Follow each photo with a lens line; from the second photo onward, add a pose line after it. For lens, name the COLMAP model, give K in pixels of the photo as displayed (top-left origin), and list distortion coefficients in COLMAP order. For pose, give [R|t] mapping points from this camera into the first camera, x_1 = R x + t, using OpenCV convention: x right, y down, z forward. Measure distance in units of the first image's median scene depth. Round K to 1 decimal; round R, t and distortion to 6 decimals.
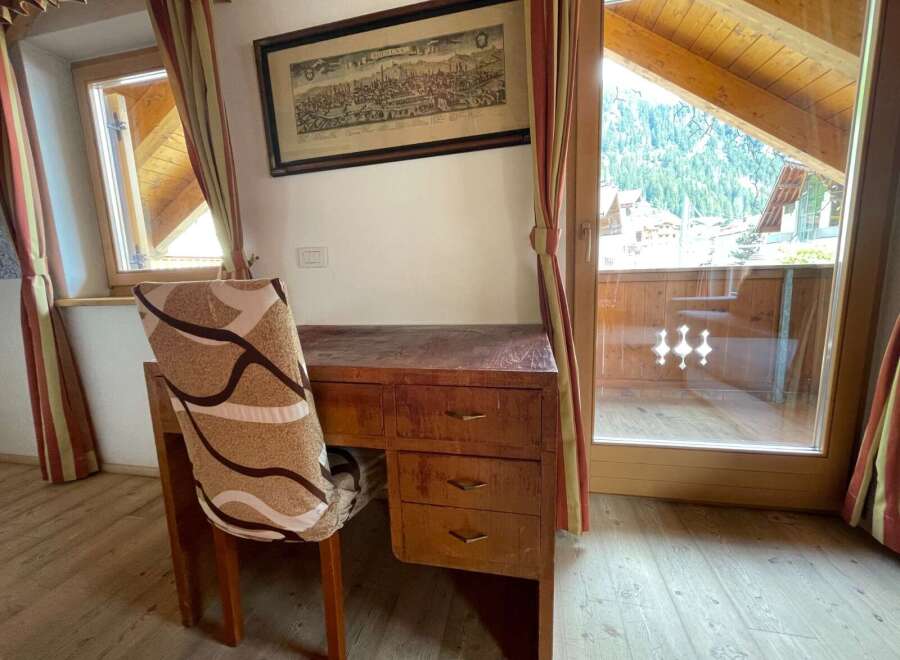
lens RADIAL K [[363.5, 0, 452.1], [0, 363.5, 327.1], [0, 0, 1]] dist [-0.002202, 0.000079]
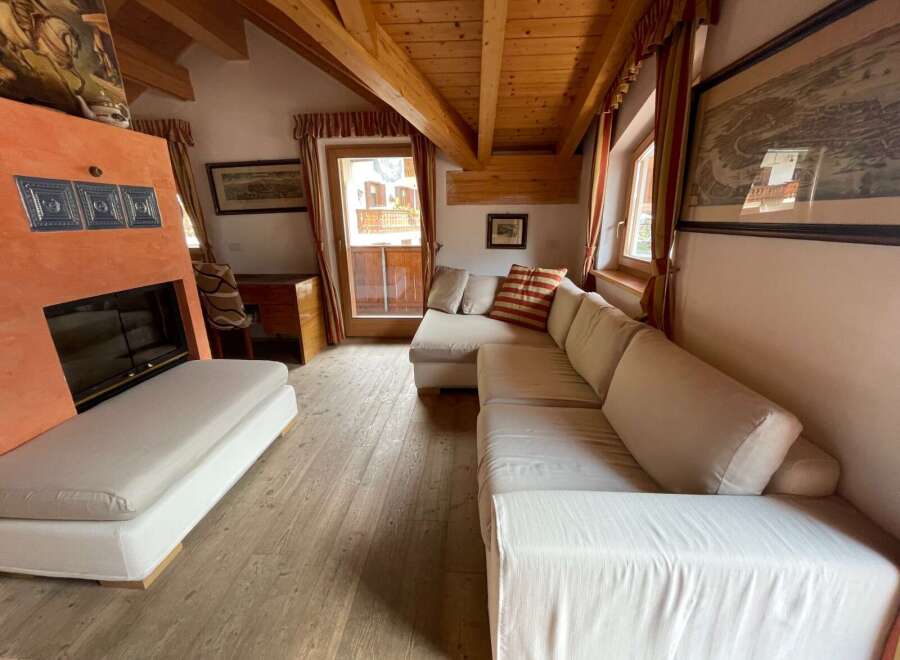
lens RADIAL K [[363.5, 0, 452.1], [0, 363.5, 327.1], [0, 0, 1]] dist [-0.002202, 0.000079]
pose [[0.989142, -0.020778, 0.145486, 1.342767], [0.000929, 0.990820, 0.135187, 0.035790], [-0.146960, -0.133584, 0.980081, -3.301835]]
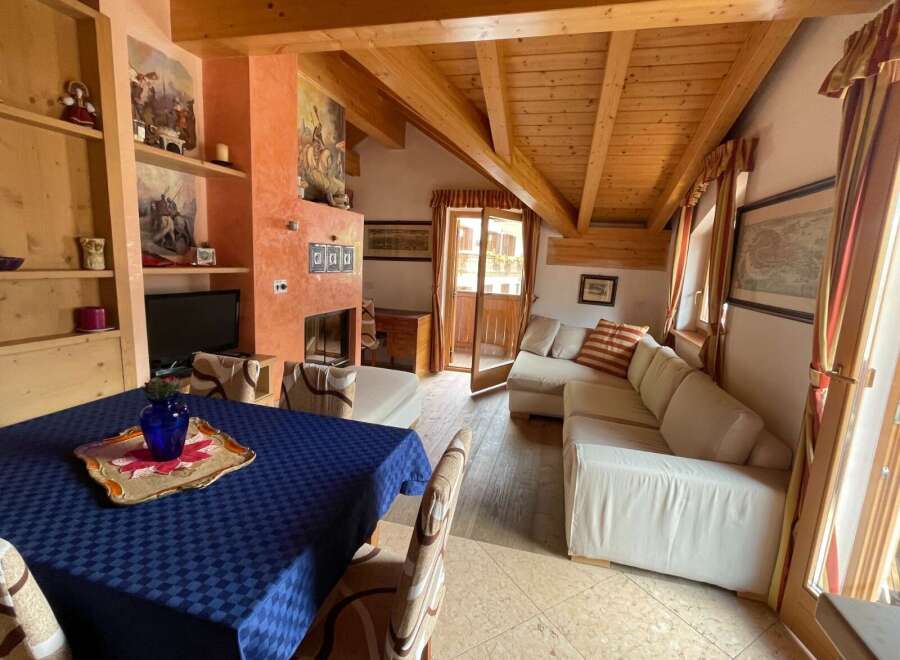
lens RADIAL K [[418.4, 0, 450.0], [0, 418.4, 330.0], [0, 0, 1]] dist [-0.004136, -0.000406]
pose [[0.994858, 0.093226, -0.039591, 0.915793], [-0.092576, 0.995544, 0.017961, 0.116935], [0.041089, -0.014203, 0.999055, -4.787063]]
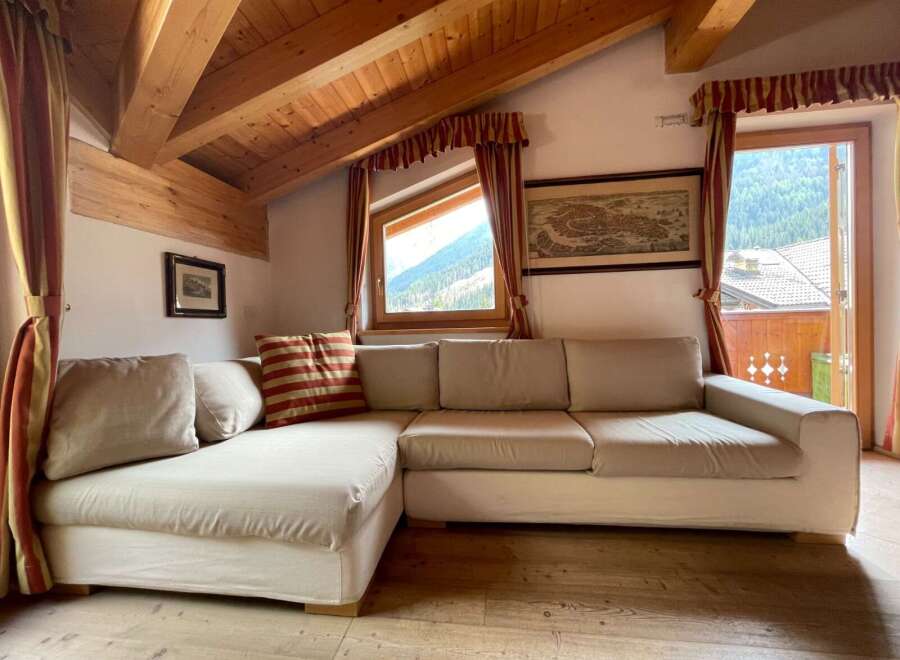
lens RADIAL K [[363.5, 0, 452.1], [0, 363.5, 327.1], [0, 0, 1]] dist [-0.002202, 0.000079]
pose [[-0.070372, 0.013869, 0.997424, 0.024369], [0.184957, 0.982746, -0.000616, 0.079312], [-0.980224, 0.184438, -0.071724, -0.420380]]
